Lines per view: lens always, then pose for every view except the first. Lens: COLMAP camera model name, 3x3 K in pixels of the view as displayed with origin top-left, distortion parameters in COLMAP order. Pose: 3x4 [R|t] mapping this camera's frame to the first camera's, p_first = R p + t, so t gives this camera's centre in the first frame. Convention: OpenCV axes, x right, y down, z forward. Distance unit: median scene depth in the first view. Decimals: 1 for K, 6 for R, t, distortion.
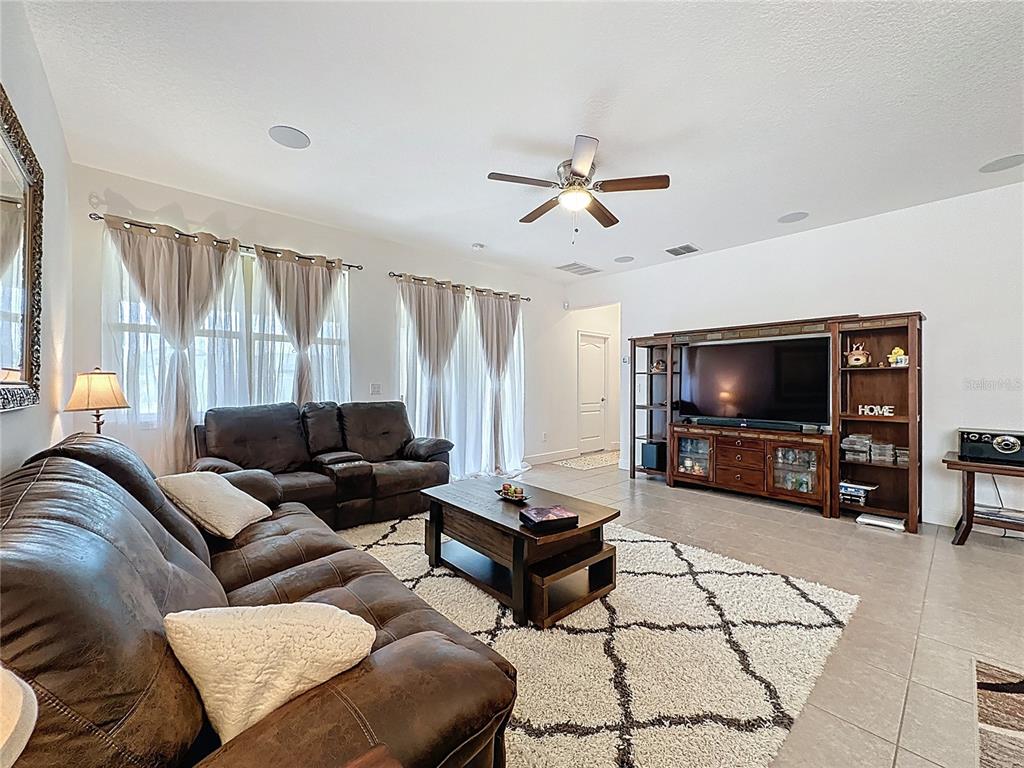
lens RADIAL K [[413.5, 0, 511.8], [0, 413.5, 384.8], [0, 0, 1]] dist [-0.004495, 0.000351]
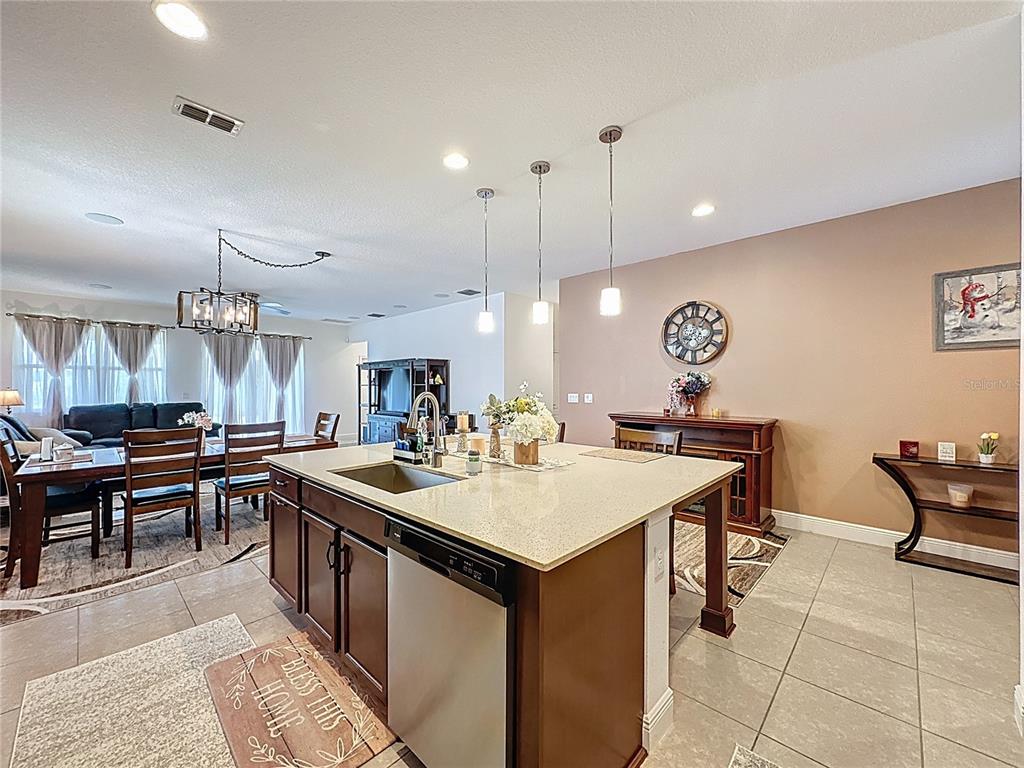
lens RADIAL K [[413.5, 0, 514.6], [0, 413.5, 382.7], [0, 0, 1]] dist [-0.004495, 0.000351]
pose [[0.997219, -0.003375, 0.074448, 1.084607], [0.004315, 0.999913, -0.012461, -0.018243], [-0.074400, 0.012747, 0.997147, -0.989383]]
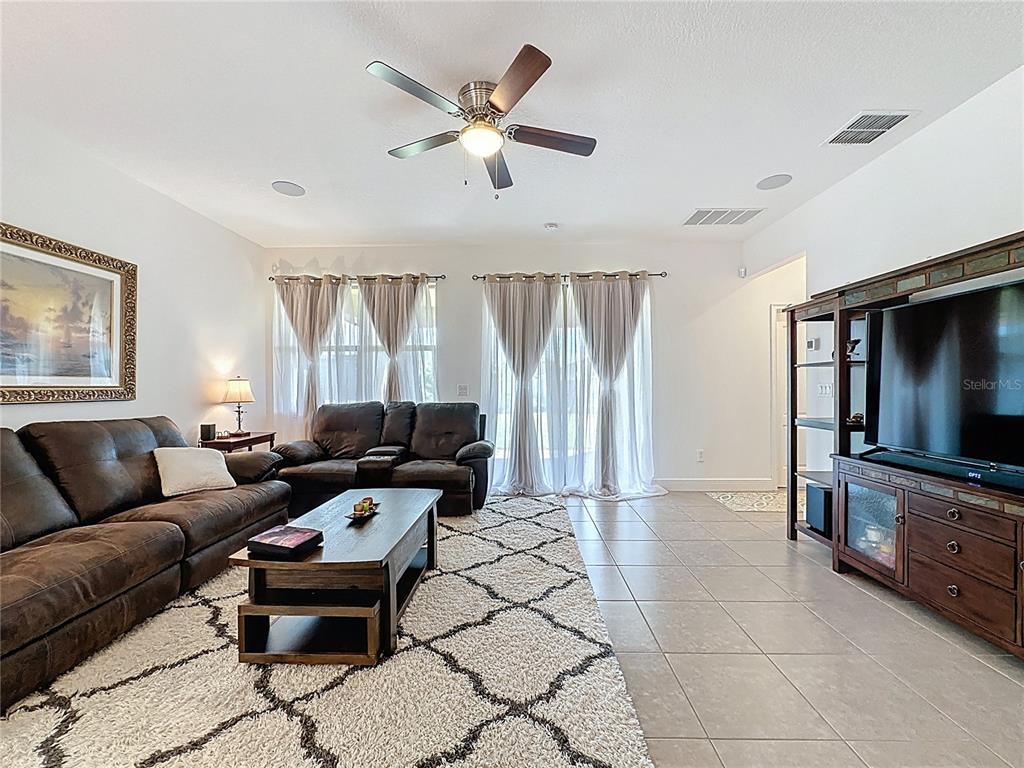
lens RADIAL K [[413.5, 0, 512.5], [0, 413.5, 388.6], [0, 0, 1]] dist [-0.004495, 0.000351]
pose [[0.726995, 0.000226, -0.686642, 0.555821], [0.003180, 0.999988, 0.003697, 0.002075], [0.686635, -0.004871, 0.726986, 0.382983]]
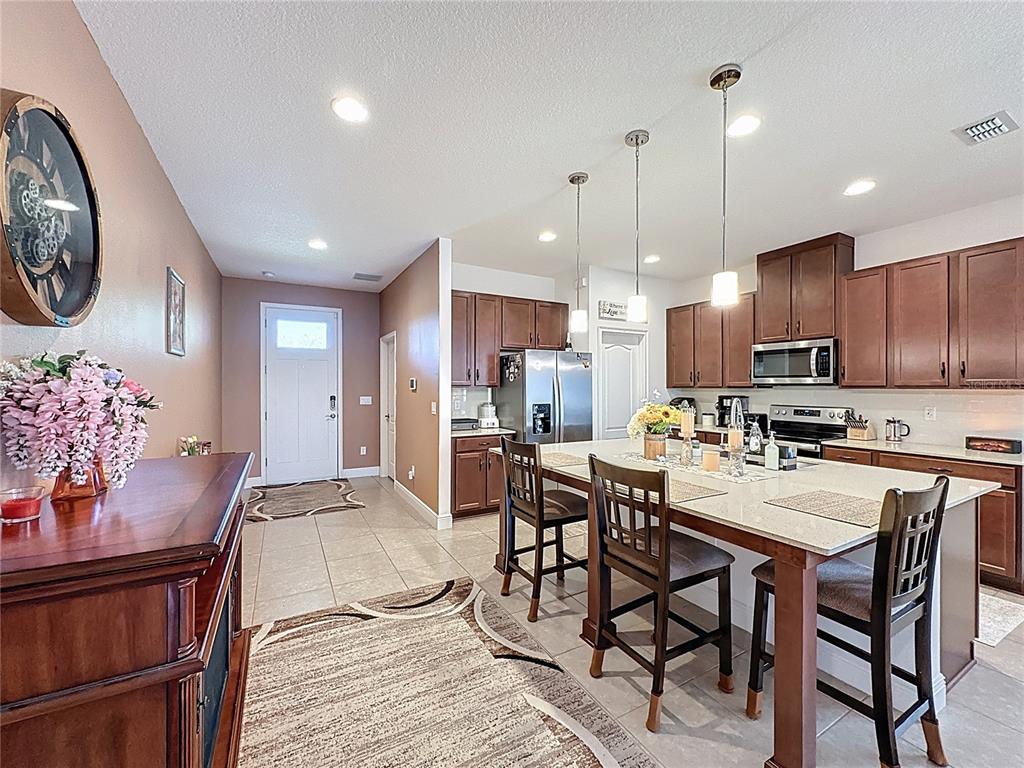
lens RADIAL K [[413.5, 0, 512.4], [0, 413.5, 387.0], [0, 0, 1]] dist [-0.004495, 0.000351]
pose [[-0.974231, -0.004730, 0.225502, 1.221644], [-0.003493, 0.999977, 0.005881, -0.035232], [-0.225525, 0.004942, -0.974225, 0.346845]]
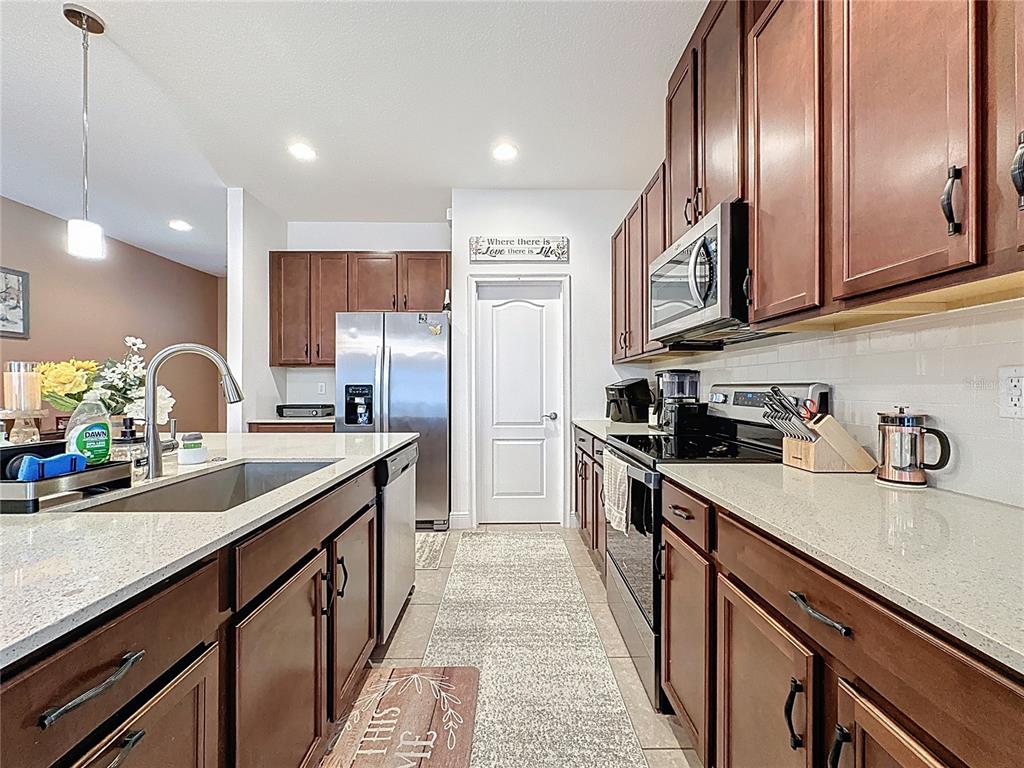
lens RADIAL K [[413.5, 0, 513.6], [0, 413.5, 386.9], [0, 0, 1]] dist [-0.004495, 0.000351]
pose [[-0.748456, -0.000155, 0.663184, 0.600378], [0.002355, 0.999993, 0.002892, 0.020388], [-0.663180, 0.003727, -0.748451, -0.357279]]
